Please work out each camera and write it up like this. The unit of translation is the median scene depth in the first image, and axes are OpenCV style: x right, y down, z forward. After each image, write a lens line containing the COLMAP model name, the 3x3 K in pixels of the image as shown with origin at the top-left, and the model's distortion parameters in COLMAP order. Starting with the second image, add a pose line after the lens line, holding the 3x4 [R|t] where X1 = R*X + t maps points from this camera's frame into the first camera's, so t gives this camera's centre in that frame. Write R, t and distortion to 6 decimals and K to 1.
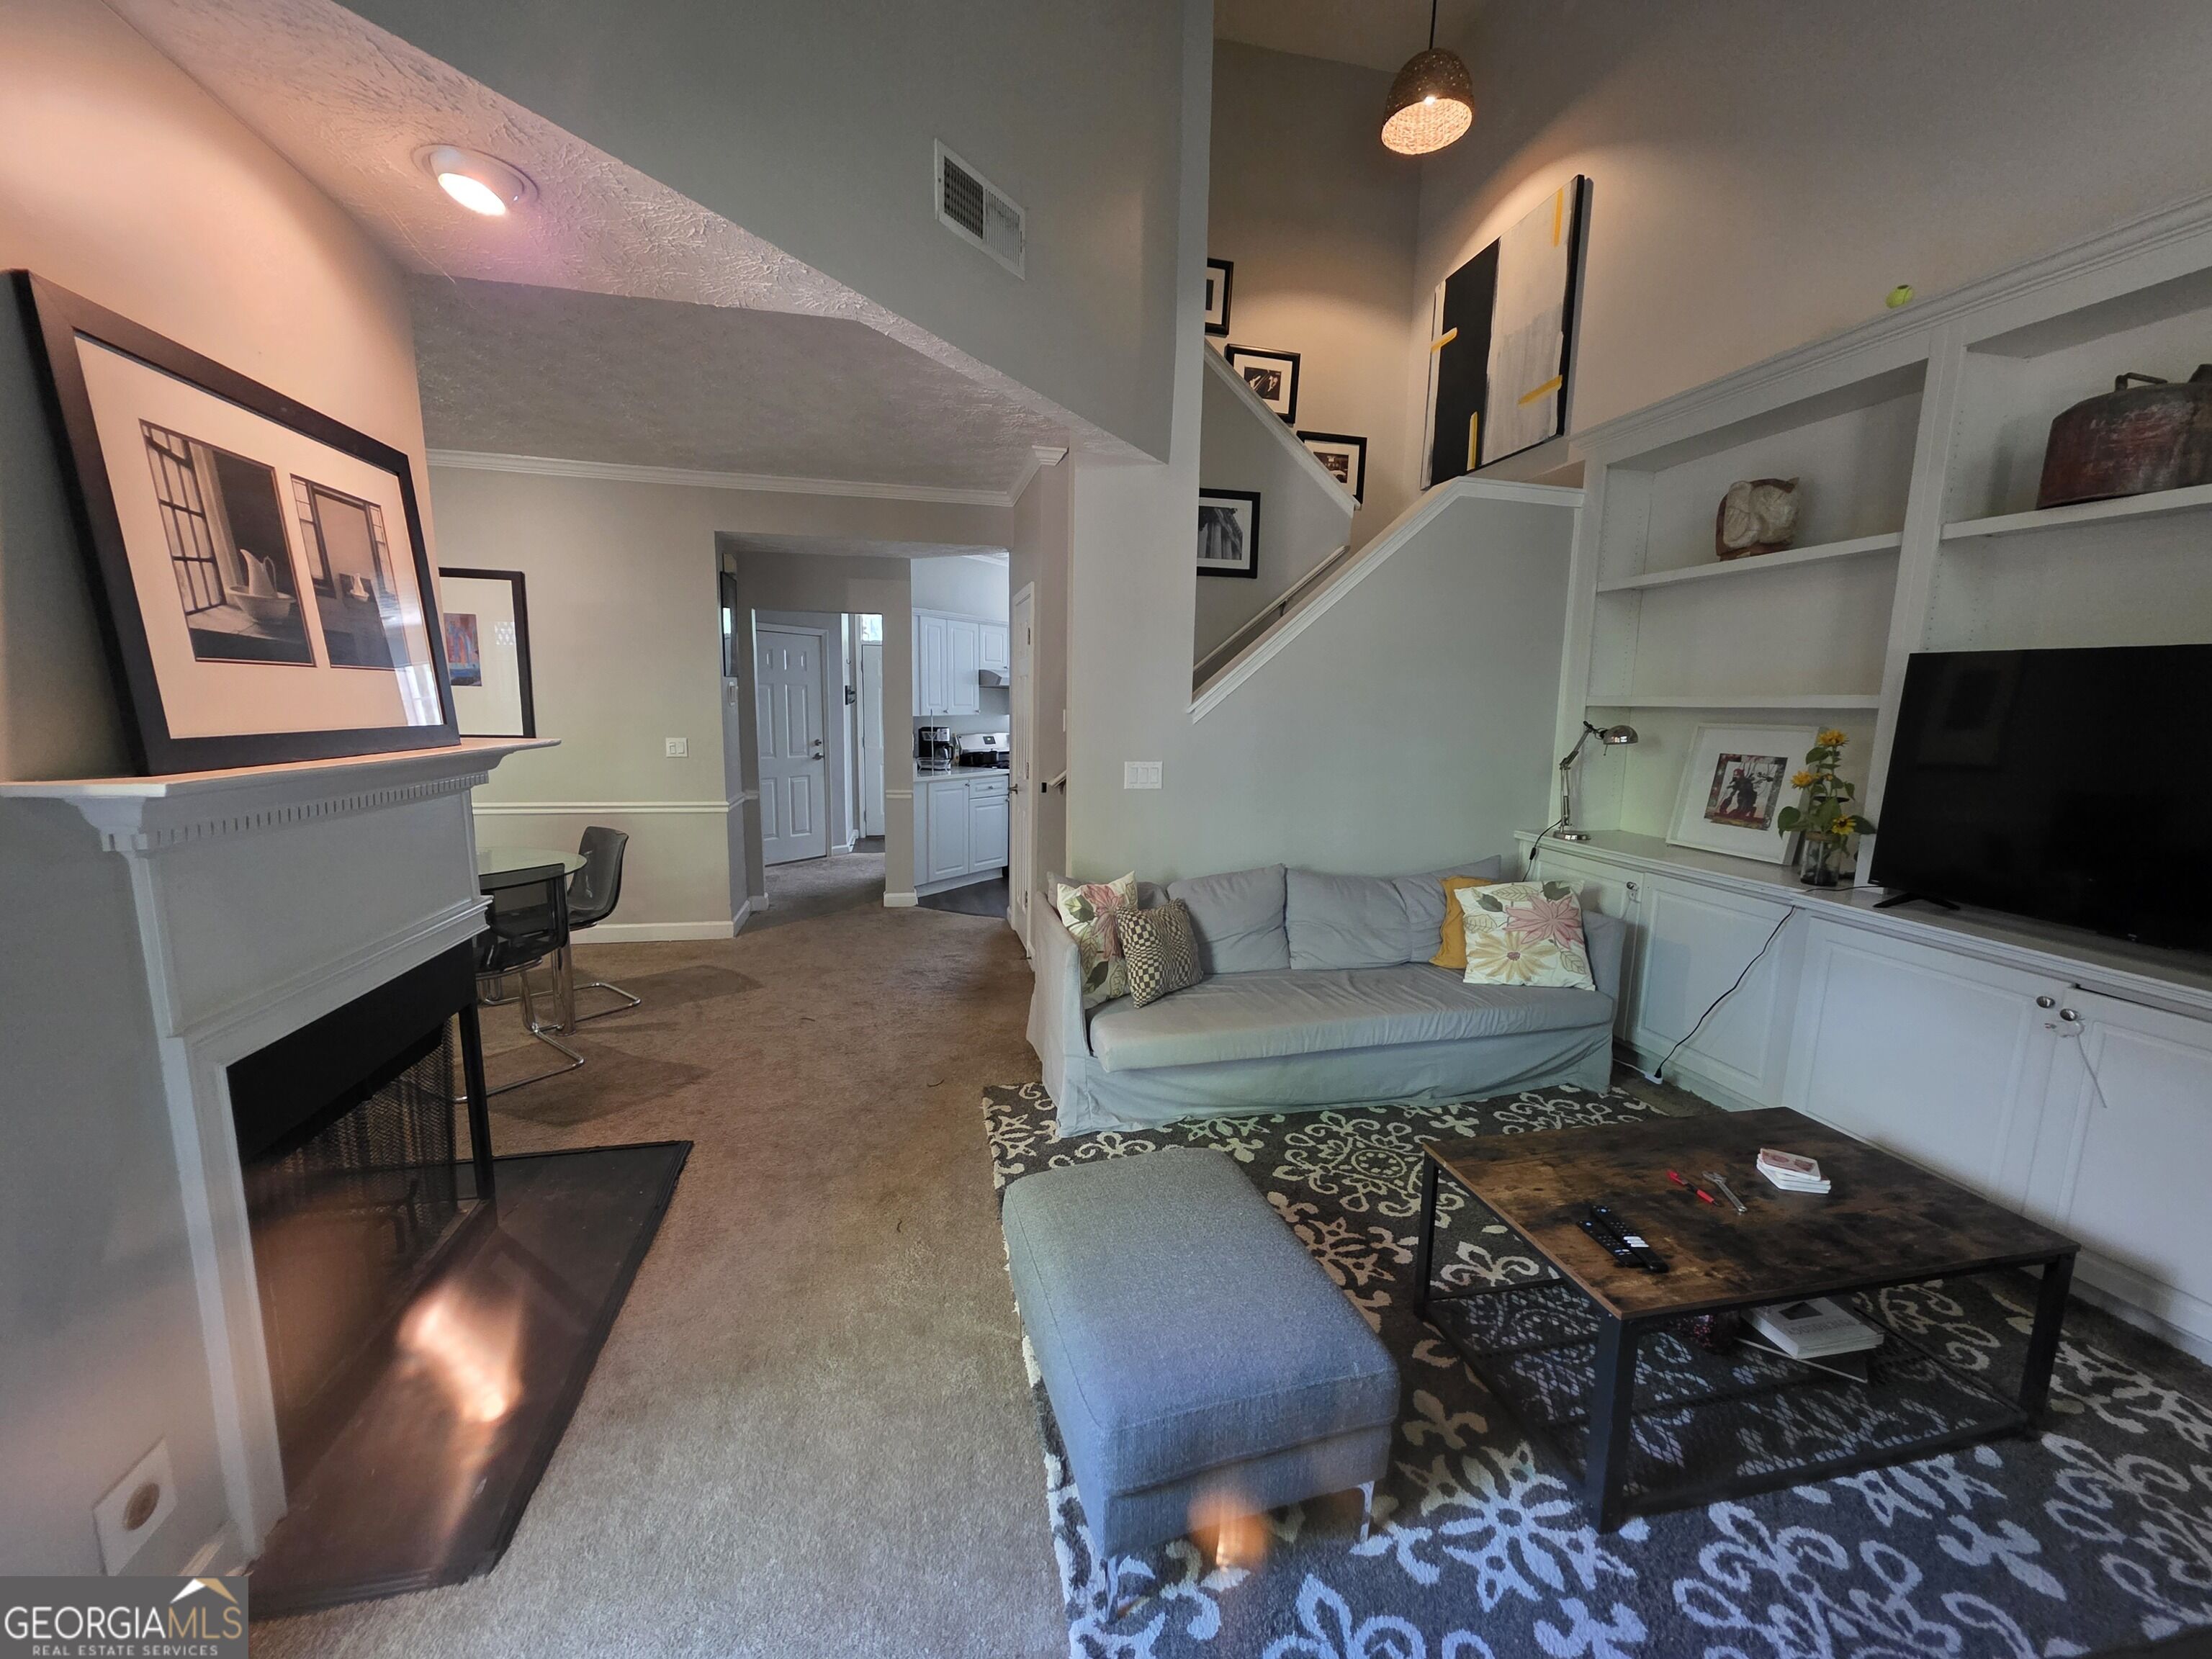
lens RADIAL K [[884.5, 0, 1107.5], [0, 884.5, 833.2], [0, 0, 1]] dist [0.000414, 0.000042]
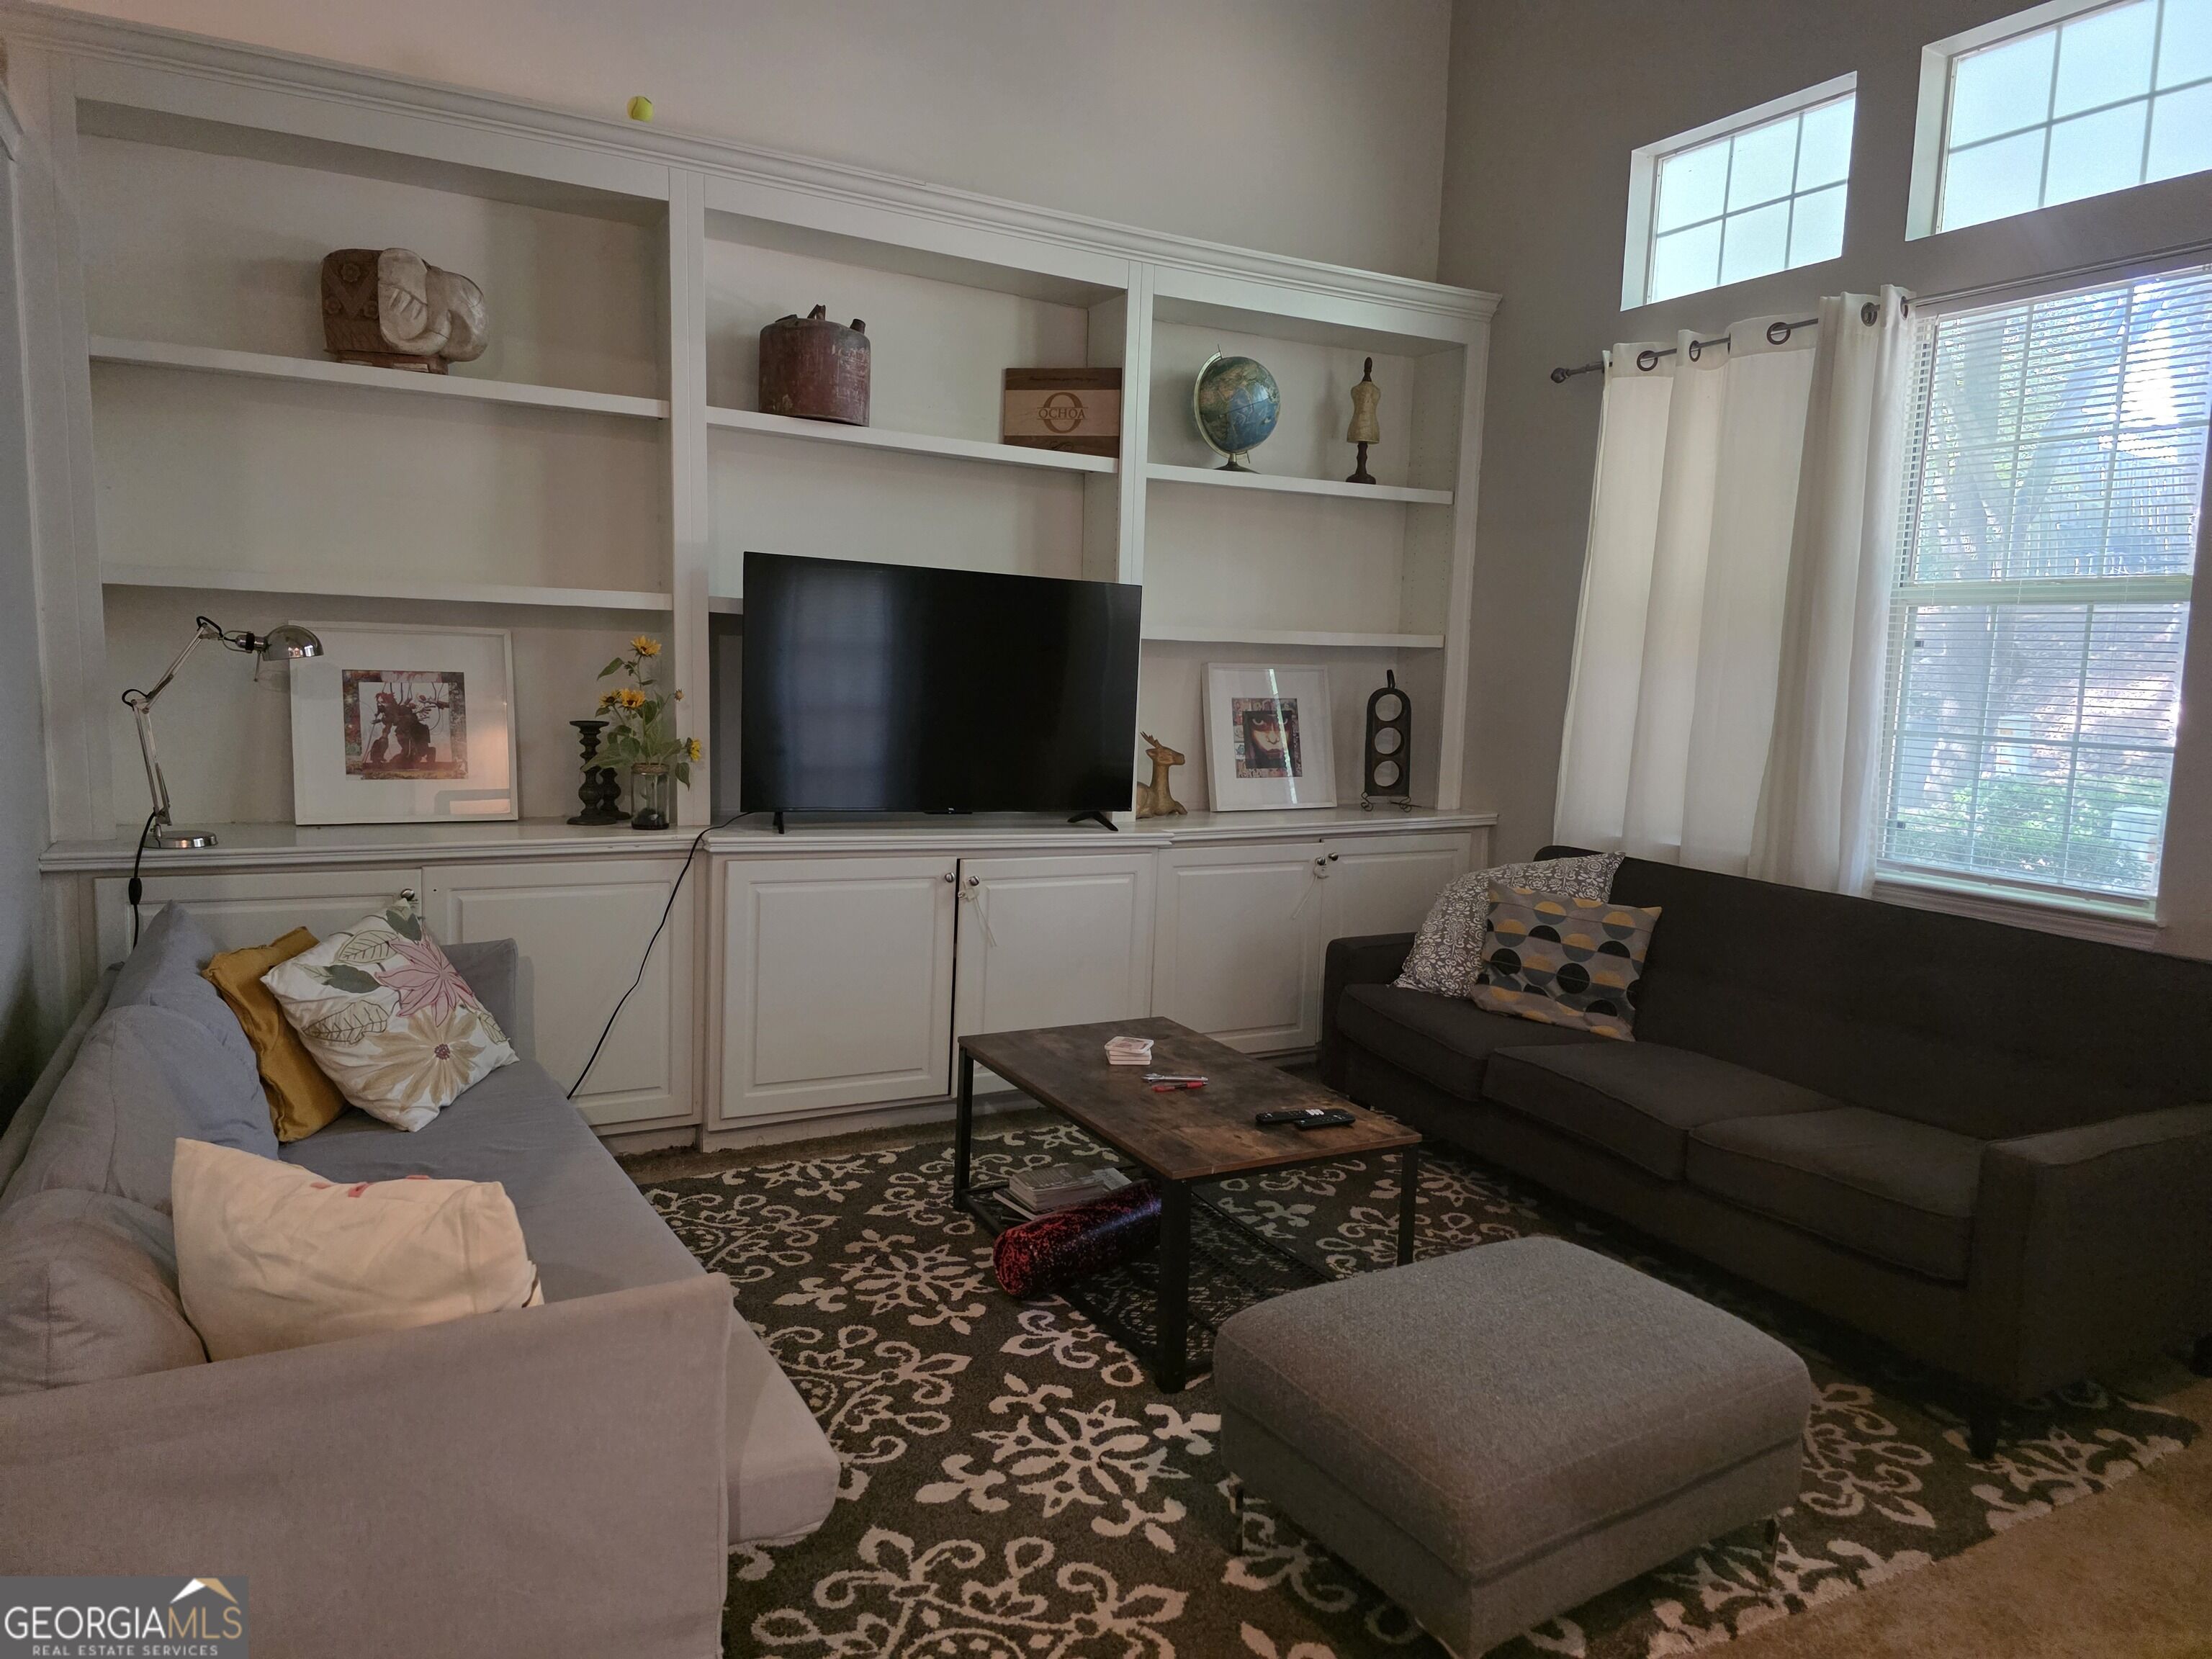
lens RADIAL K [[1477.5, 0, 1107.8], [0, 1477.5, 834.6], [0, 0, 1]] dist [0.006044, 0.000188]
pose [[-0.273726, -0.142628, 0.951173, -0.632791], [0.103388, 0.978850, 0.176531, -0.140301], [-0.956235, 0.146662, -0.253191, 1.016544]]
